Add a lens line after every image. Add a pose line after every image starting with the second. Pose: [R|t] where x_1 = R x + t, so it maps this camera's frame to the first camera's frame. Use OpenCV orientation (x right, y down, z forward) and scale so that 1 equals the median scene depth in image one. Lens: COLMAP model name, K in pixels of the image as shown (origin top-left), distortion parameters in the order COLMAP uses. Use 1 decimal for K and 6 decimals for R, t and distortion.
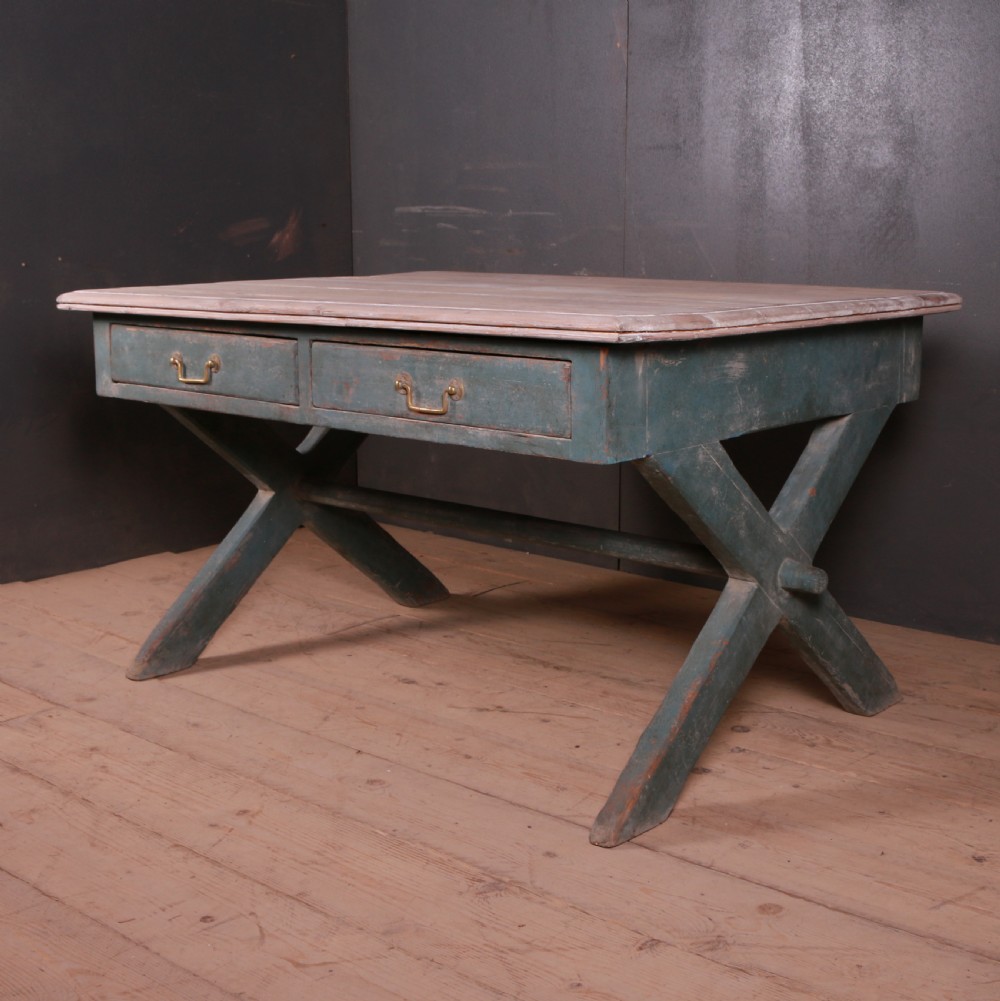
lens RADIAL K [[1502.5, 0, 568.4], [0, 1502.5, 511.8], [0, 0, 1]] dist [-0.129631, 0.000000]
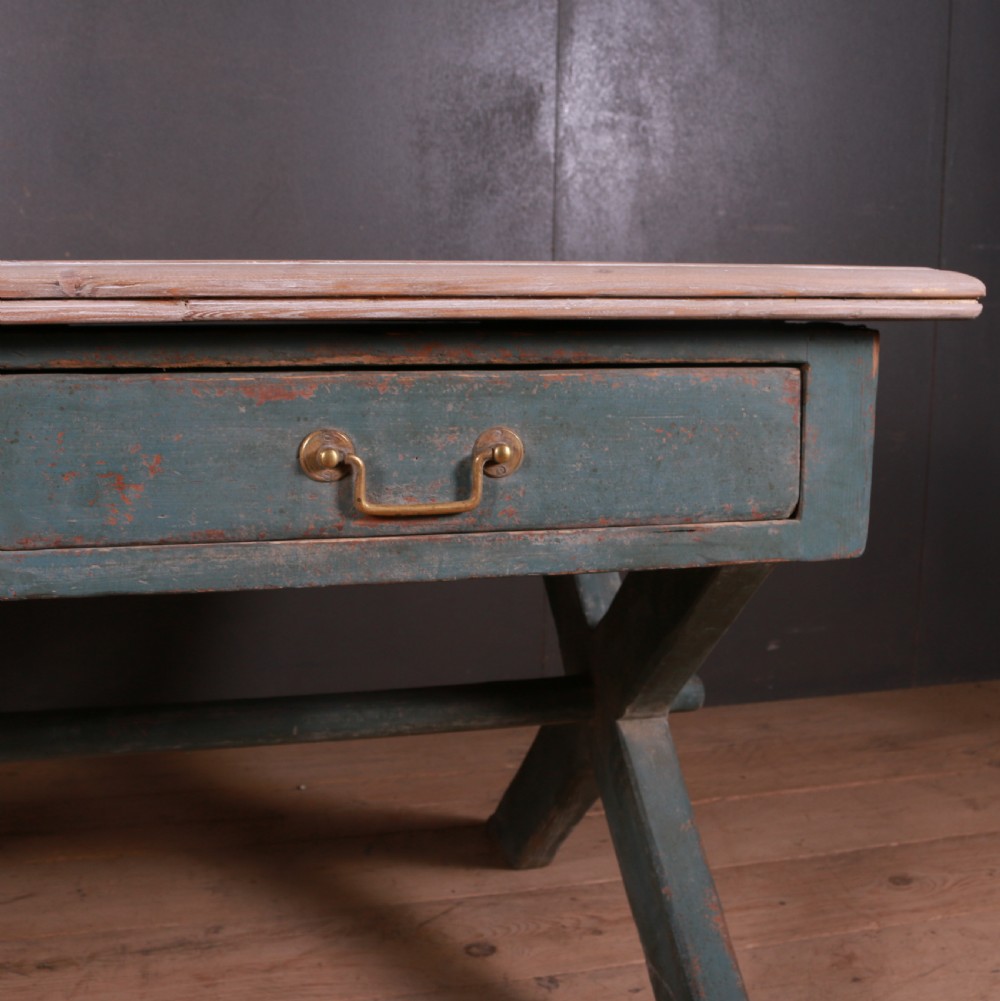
lens RADIAL K [[1375.1, 0, 547.7], [0, 1375.1, 460.6], [0, 0, 1]] dist [-0.123284, 0.000000]
pose [[0.556399, -0.101054, 0.824747, -0.316260], [0.152949, 0.988072, 0.017882, -0.066391], [-0.816717, 0.116195, 0.565219, 0.600539]]
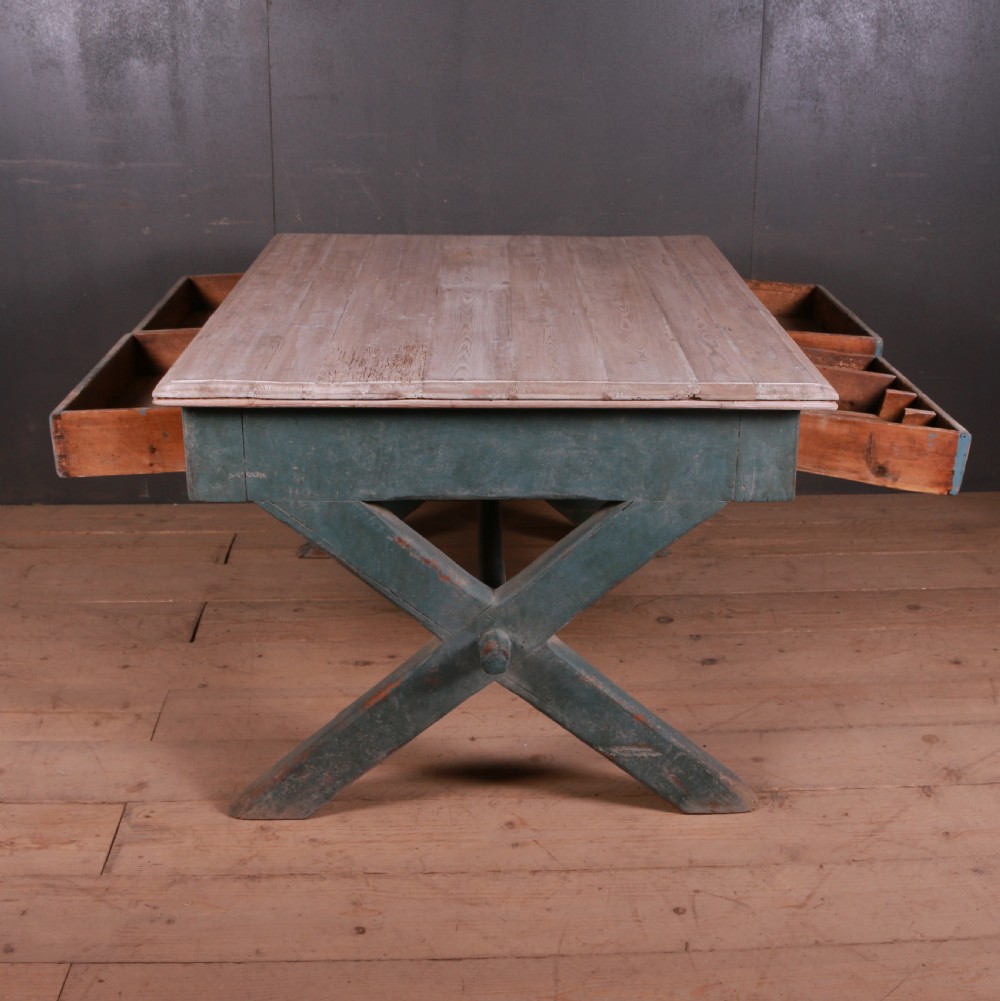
lens RADIAL K [[1502.5, 0, 519.9], [0, 1502.5, 491.2], [0, 0, 1]] dist [-0.129631, 0.000000]
pose [[0.738866, -0.225162, 0.635121, -0.702795], [0.136246, 0.972974, 0.186435, -0.195179], [-0.659935, -0.051218, 0.749575, 0.158075]]
